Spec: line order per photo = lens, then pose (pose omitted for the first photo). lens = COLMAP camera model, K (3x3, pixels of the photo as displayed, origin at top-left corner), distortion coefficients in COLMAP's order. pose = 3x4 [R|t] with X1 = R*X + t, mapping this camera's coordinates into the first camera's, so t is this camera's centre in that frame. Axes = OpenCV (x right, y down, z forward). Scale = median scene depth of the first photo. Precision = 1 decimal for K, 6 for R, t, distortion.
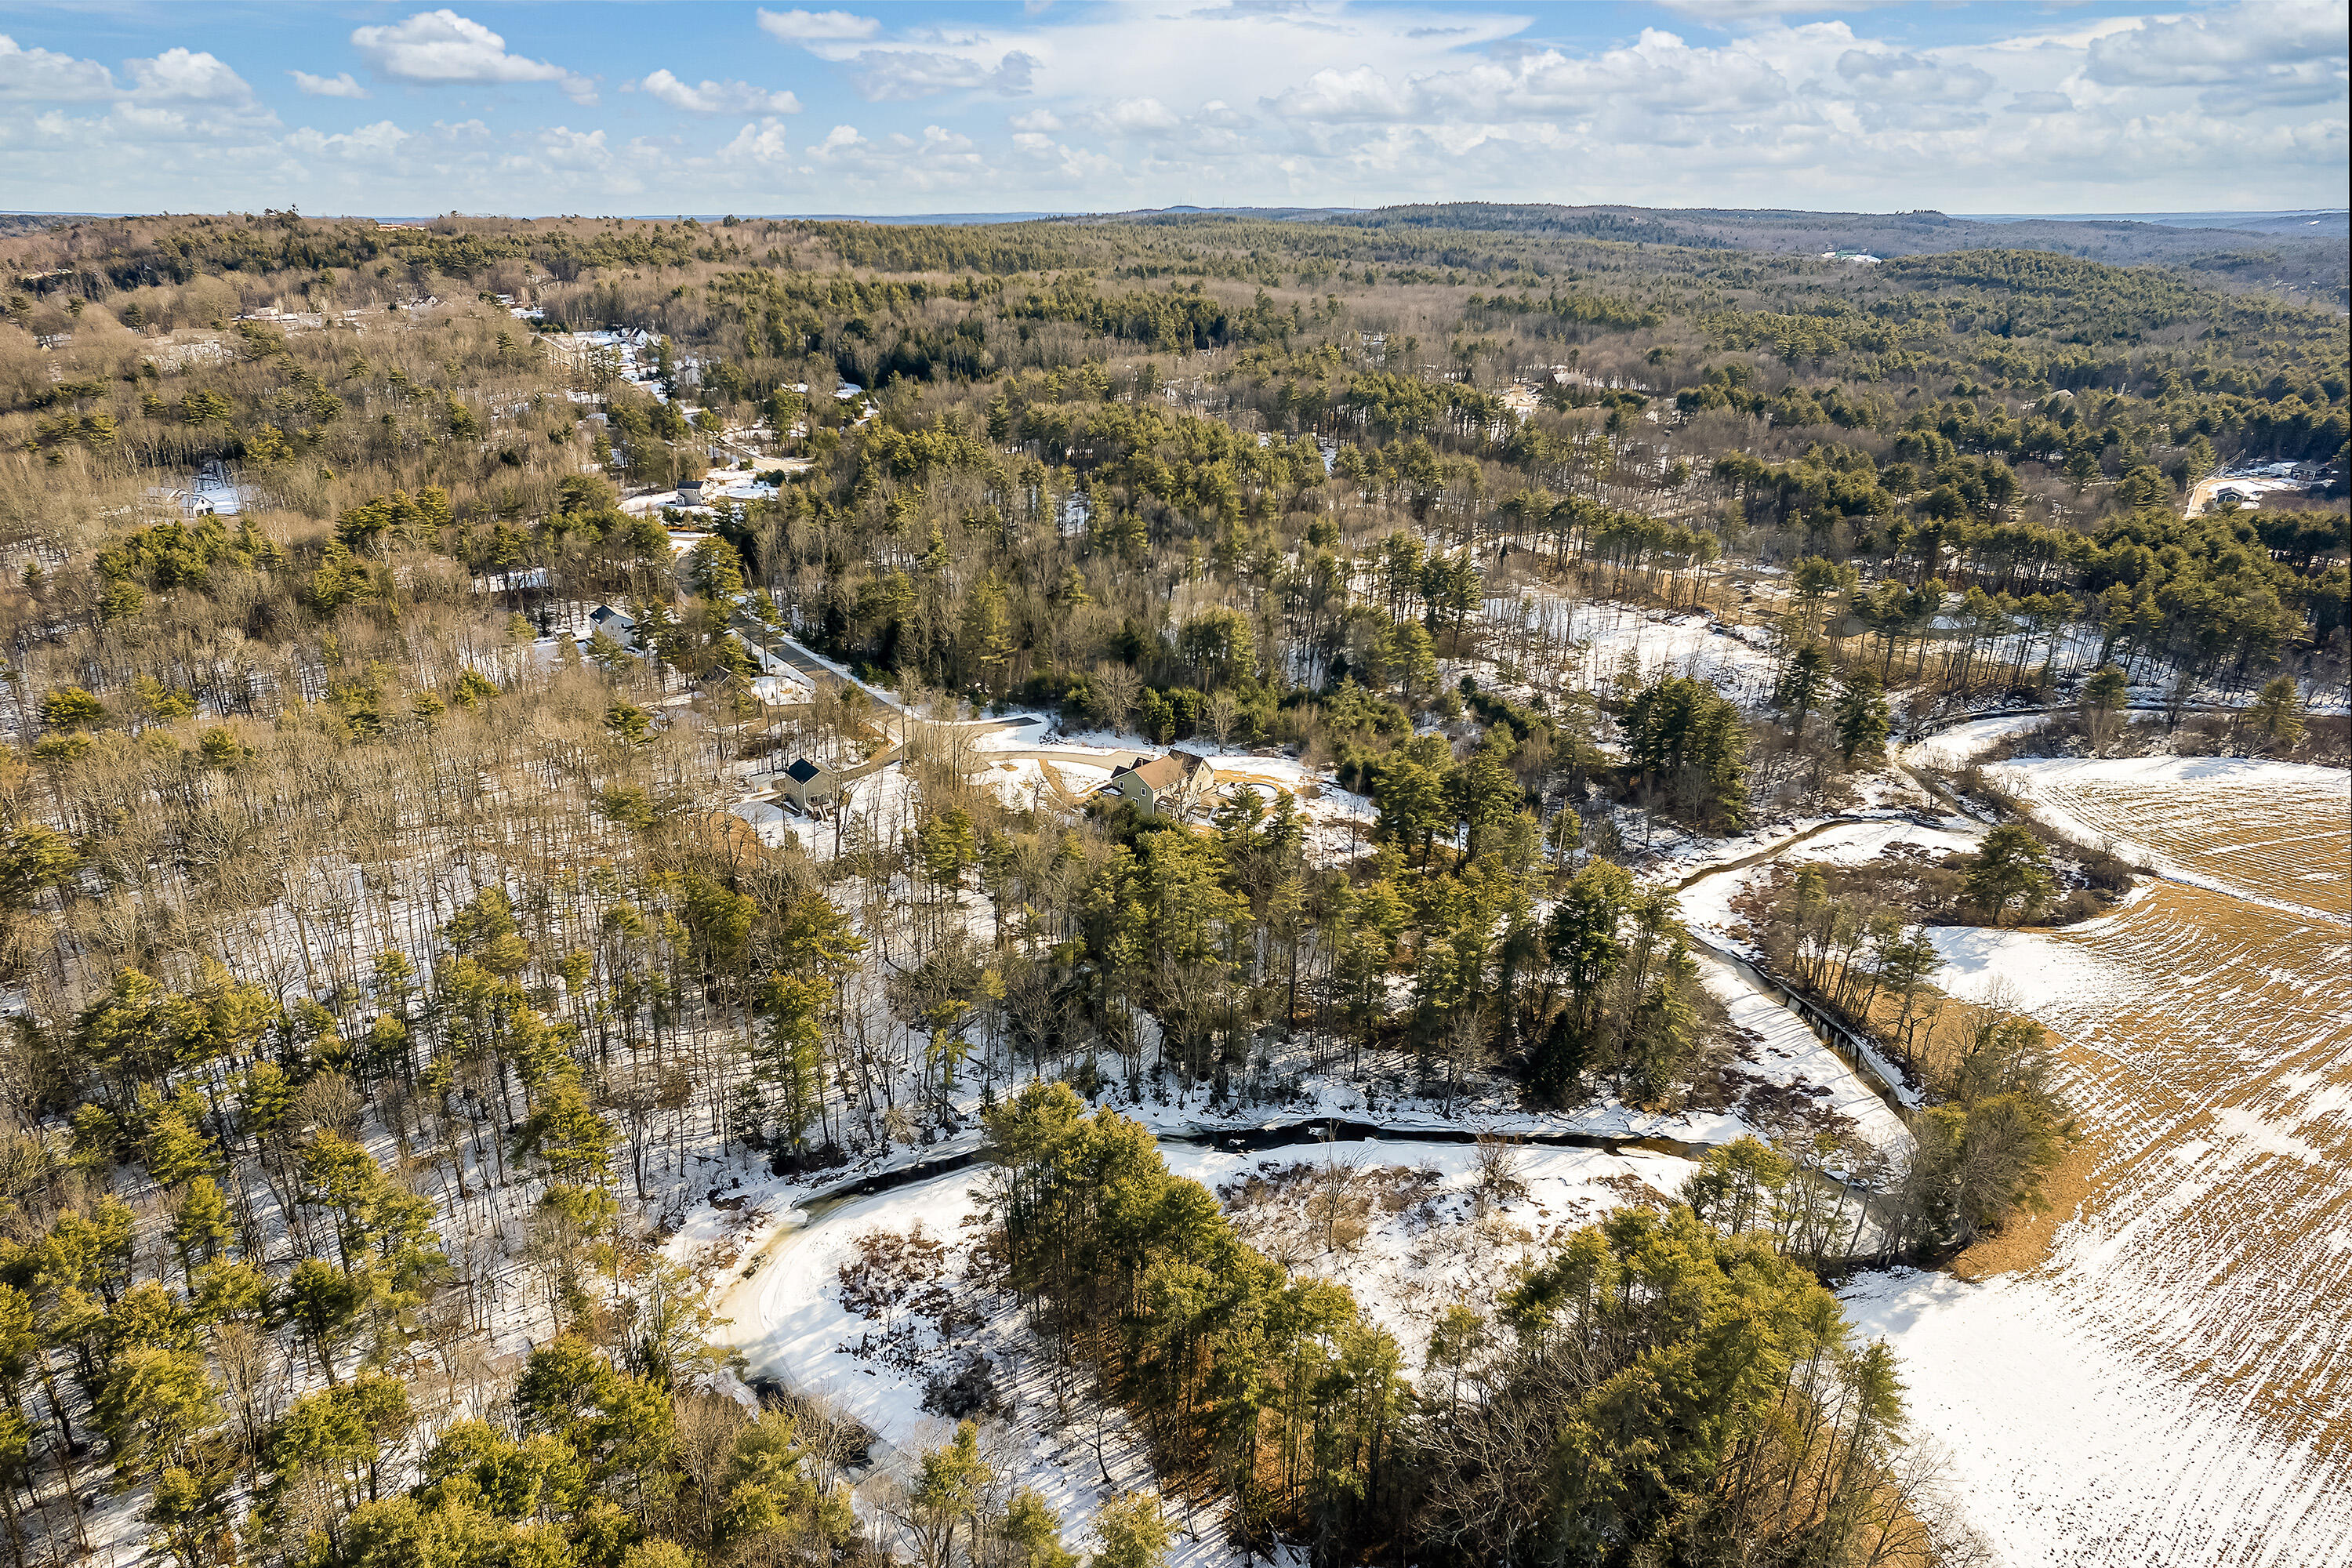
lens RADIAL K [[1500.8, 0, 1168.8], [0, 1500.8, 798.0], [0, 0, 1]] dist [-0.000448, 0.000668]
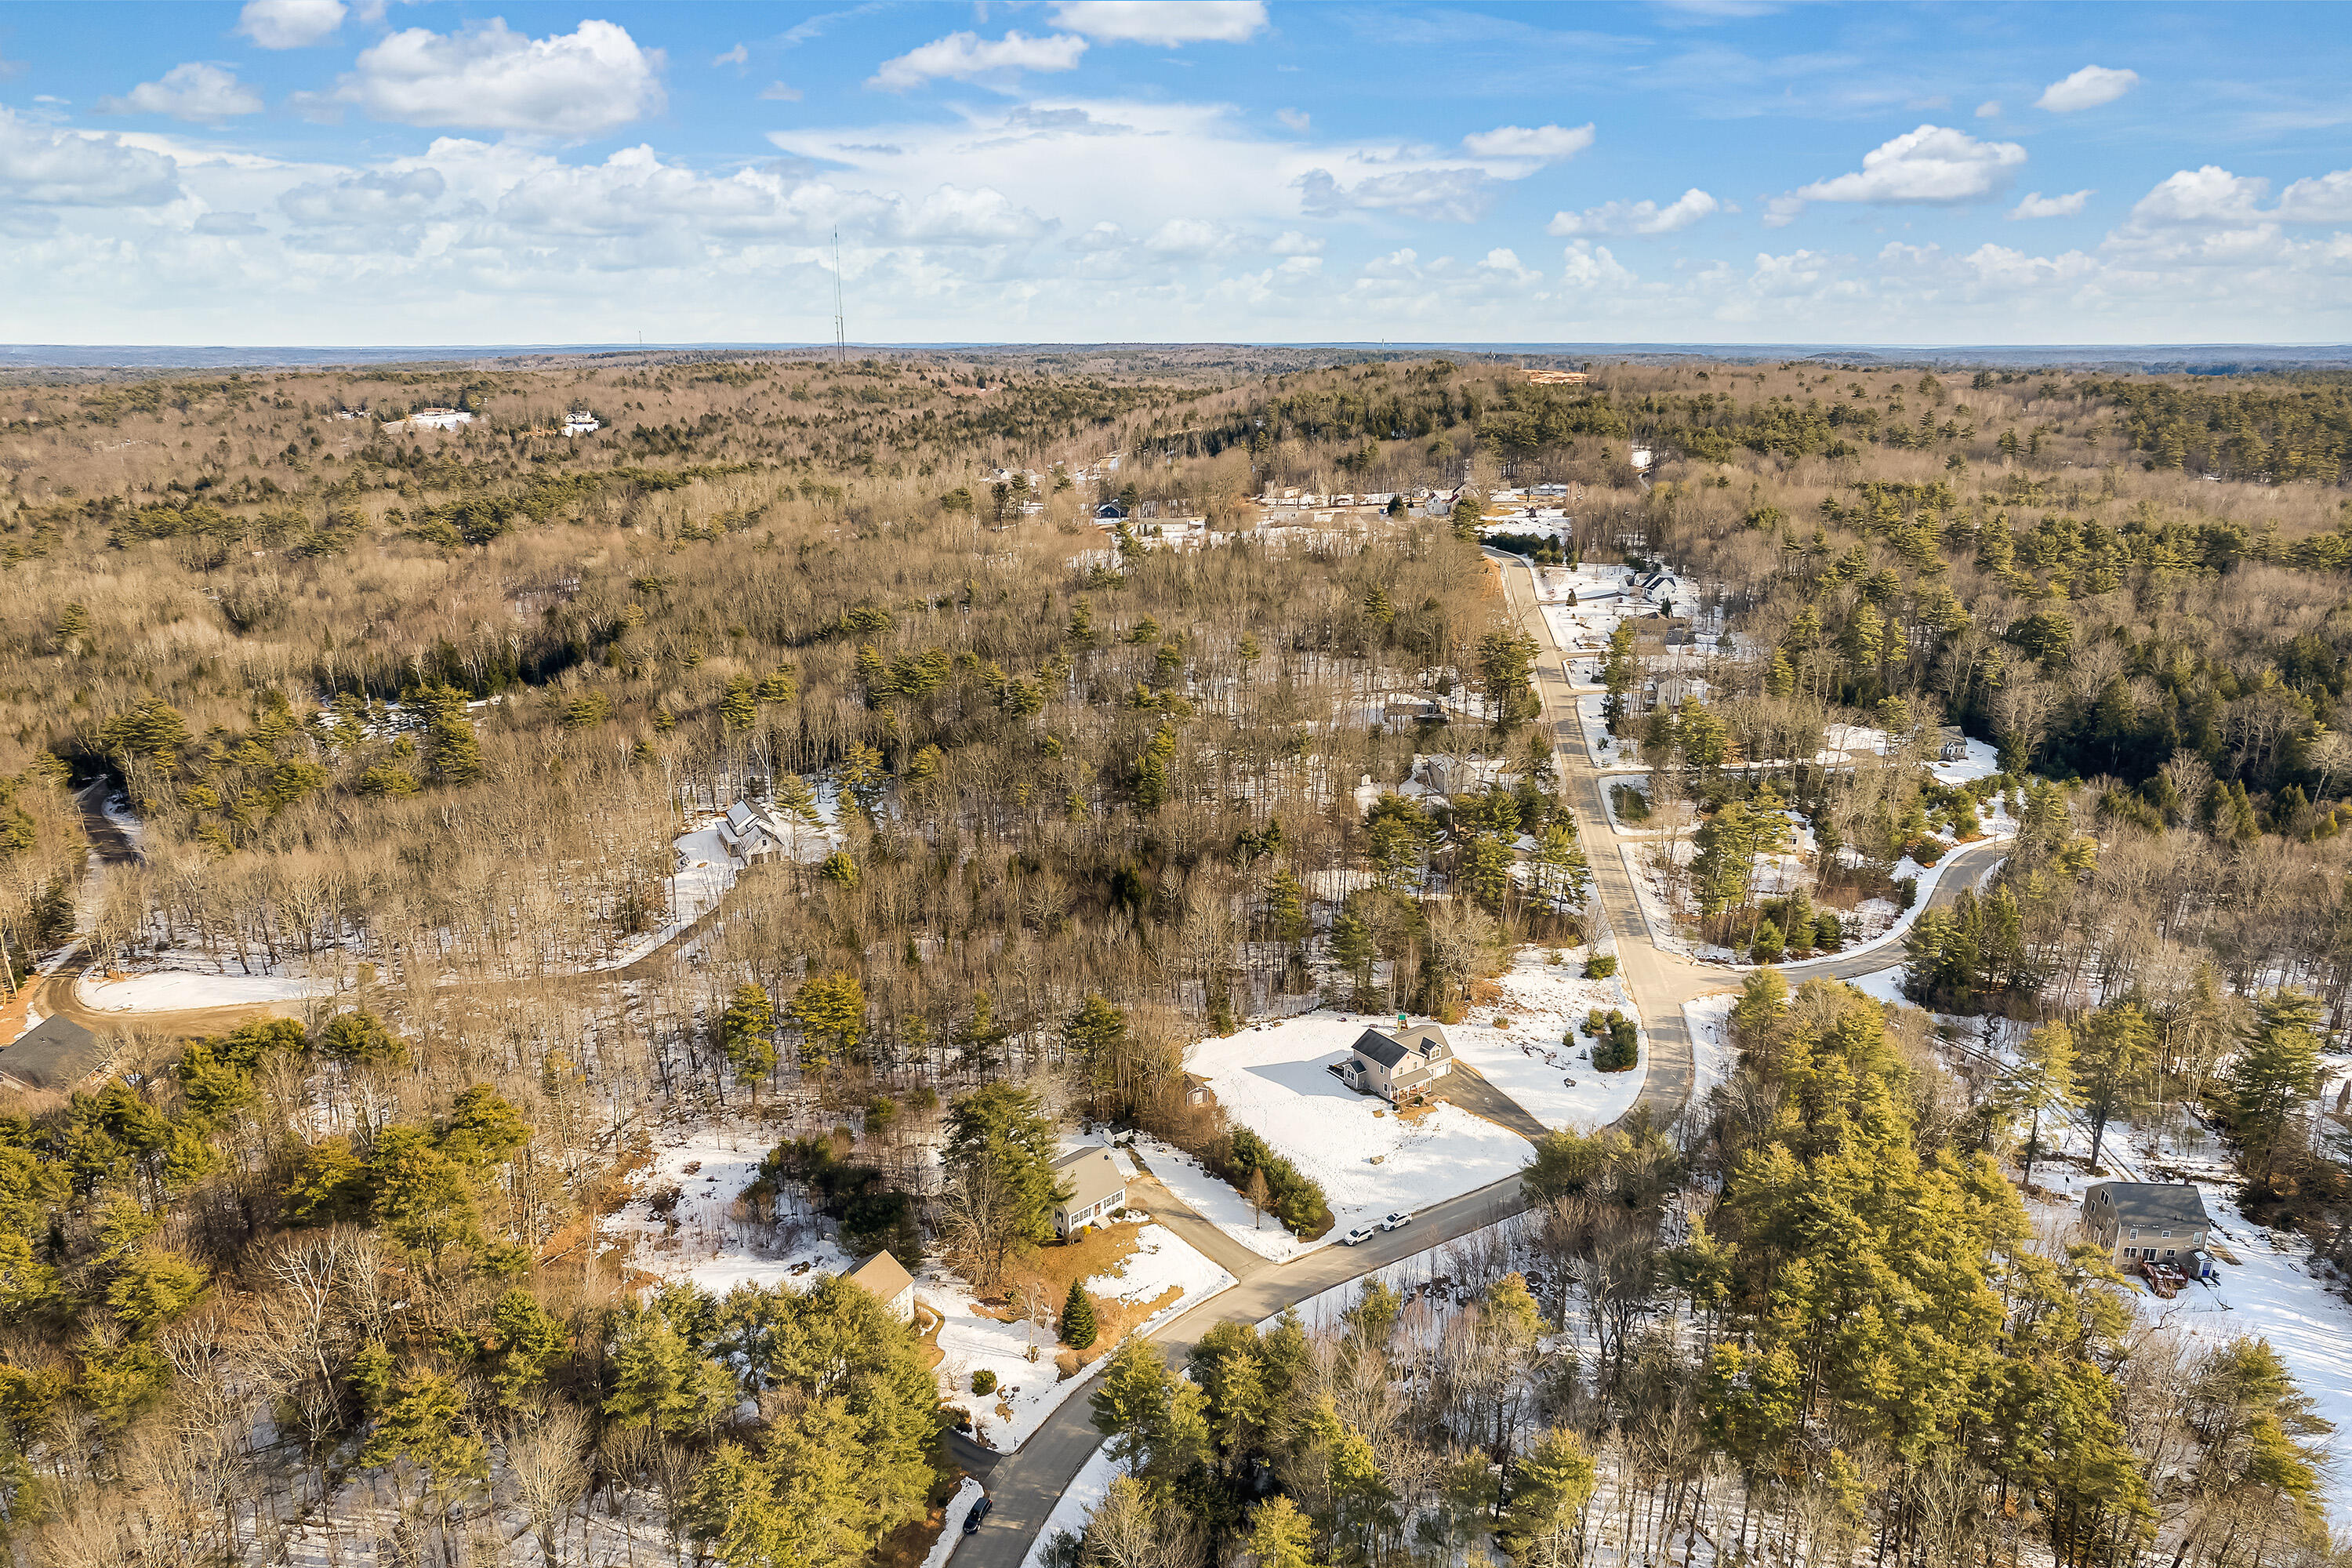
lens RADIAL K [[1500.8, 0, 1168.8], [0, 1500.8, 798.0], [0, 0, 1]] dist [-0.000448, 0.000668]
pose [[0.695428, 0.226560, -0.681946, -0.066768], [-0.276887, 0.960204, 0.036644, -0.256404], [0.663109, 0.163339, 0.730484, 0.571426]]
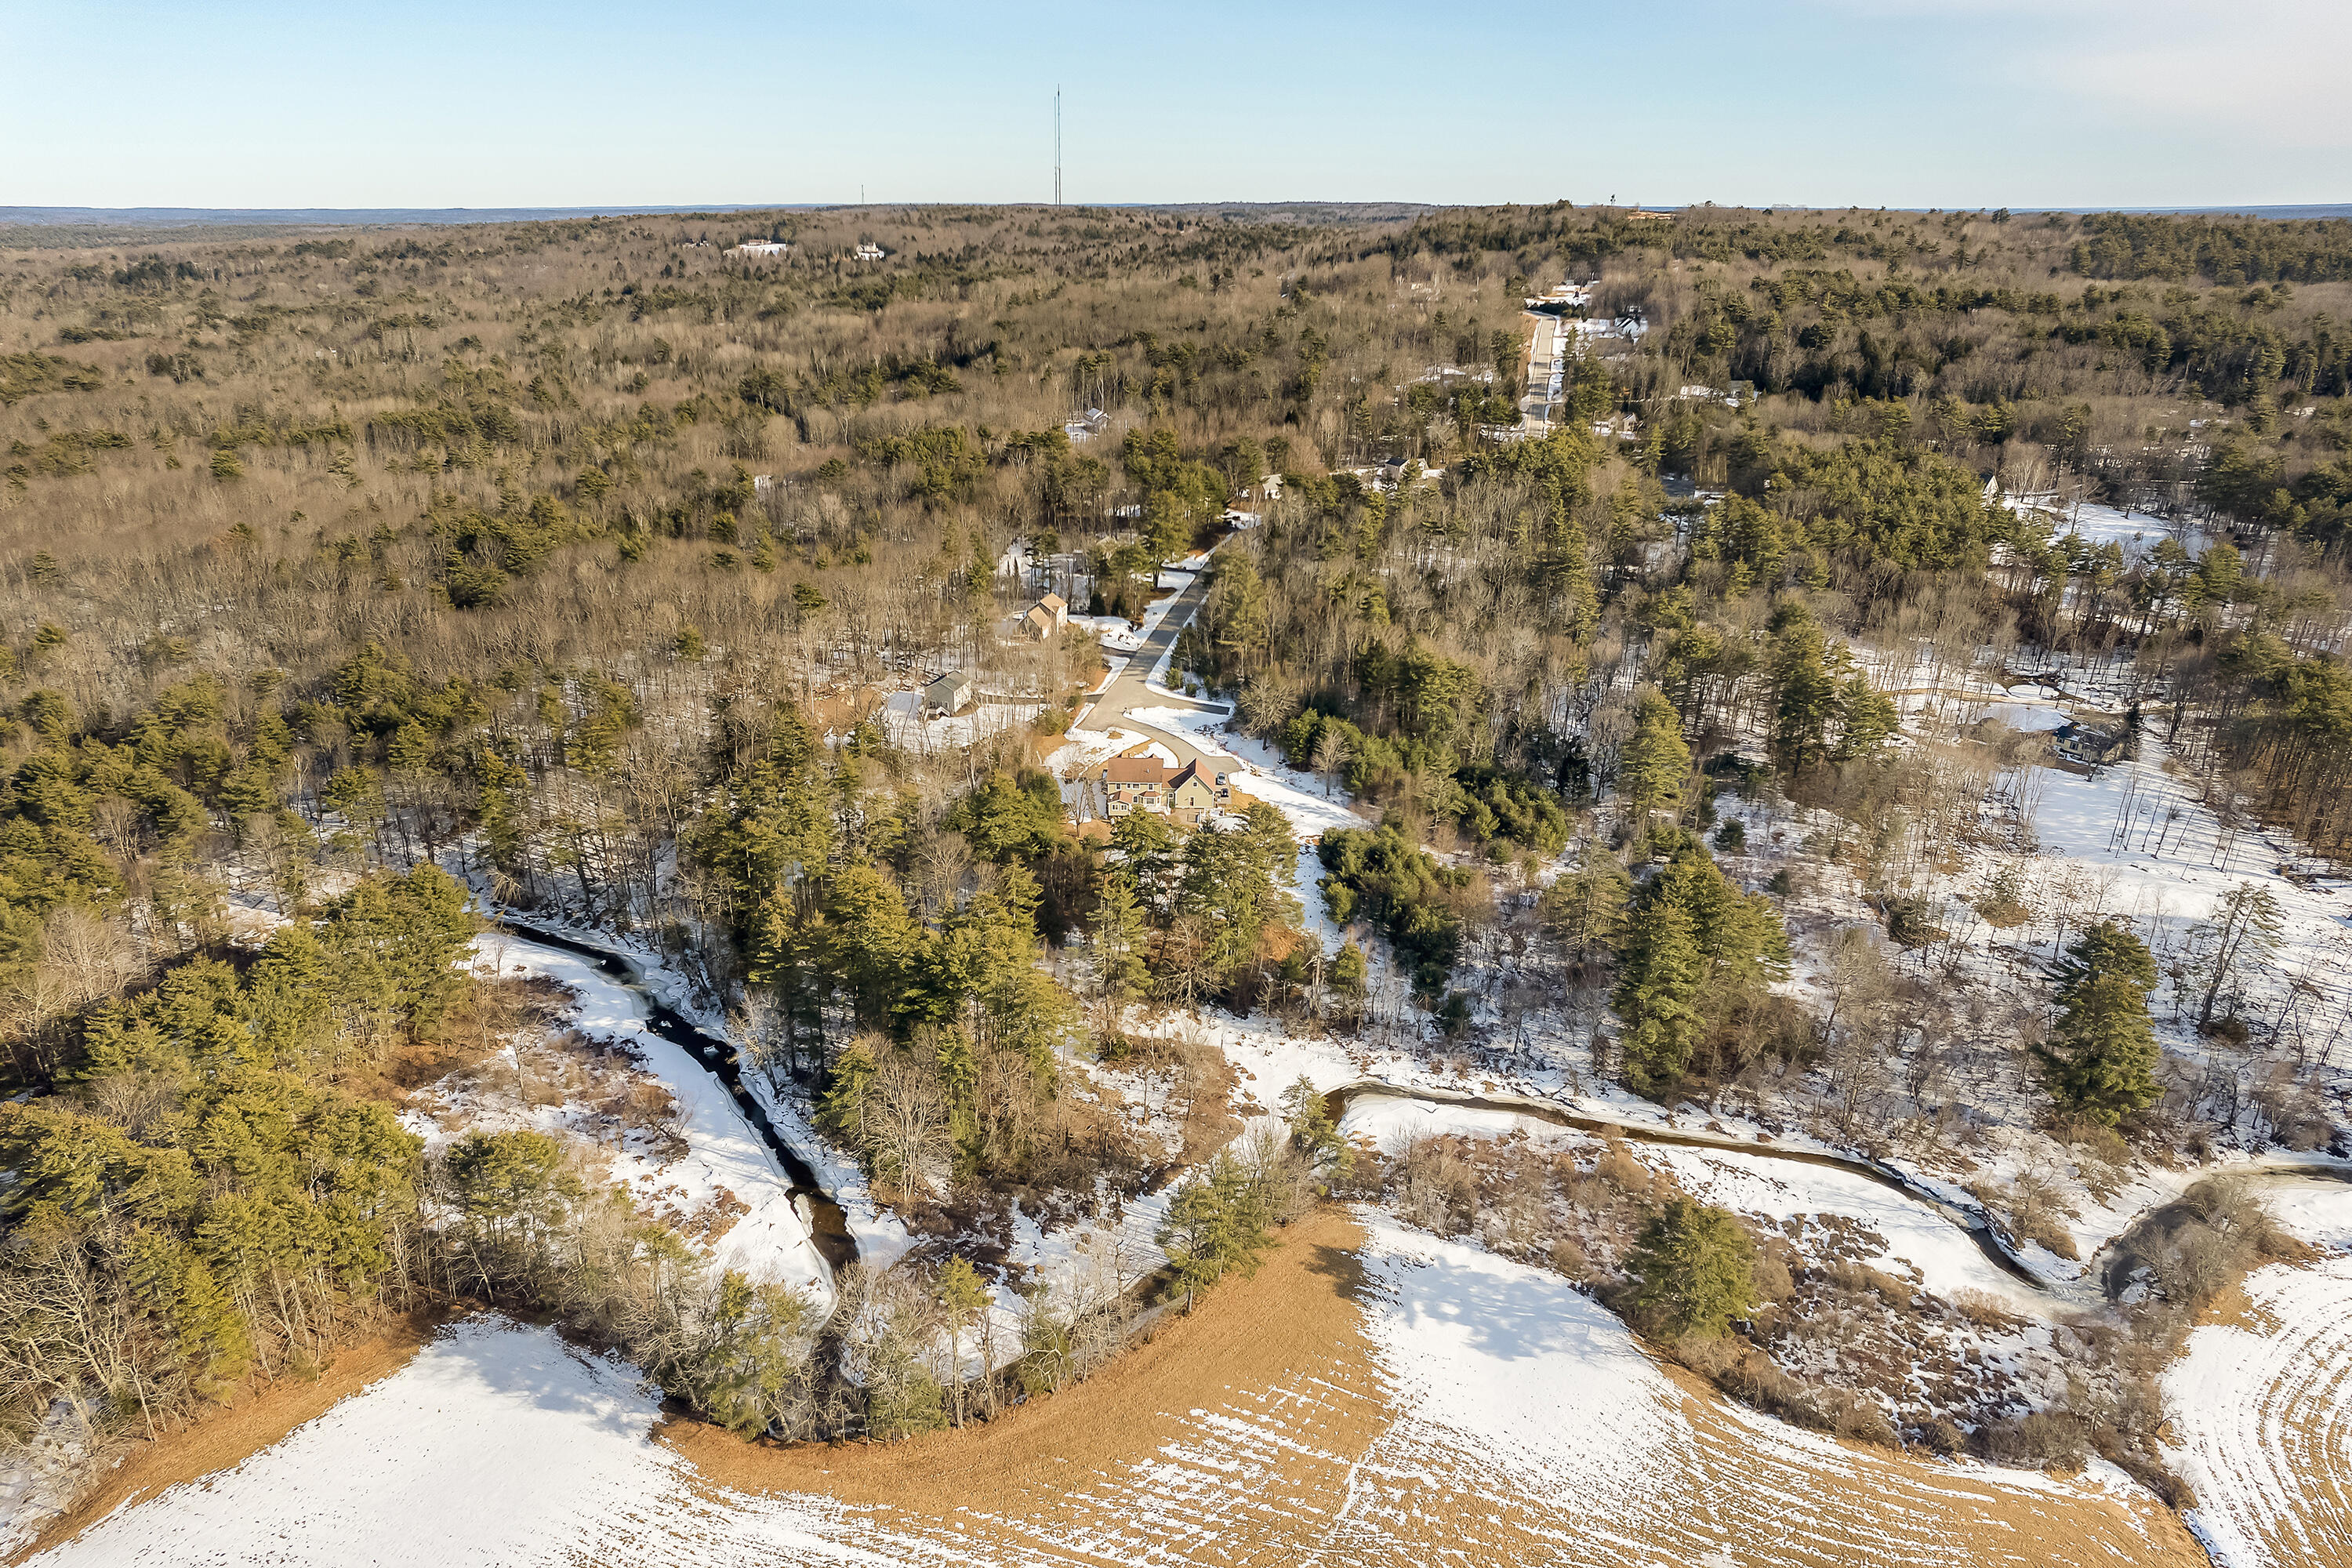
lens RADIAL K [[1500.8, 0, 1168.8], [0, 1500.8, 798.0], [0, 0, 1]] dist [-0.000448, 0.000668]
pose [[0.609349, 0.310142, -0.729730, 0.402190], [-0.303801, 0.941416, 0.146426, -0.081842], [0.732393, 0.132469, 0.667872, 0.187526]]
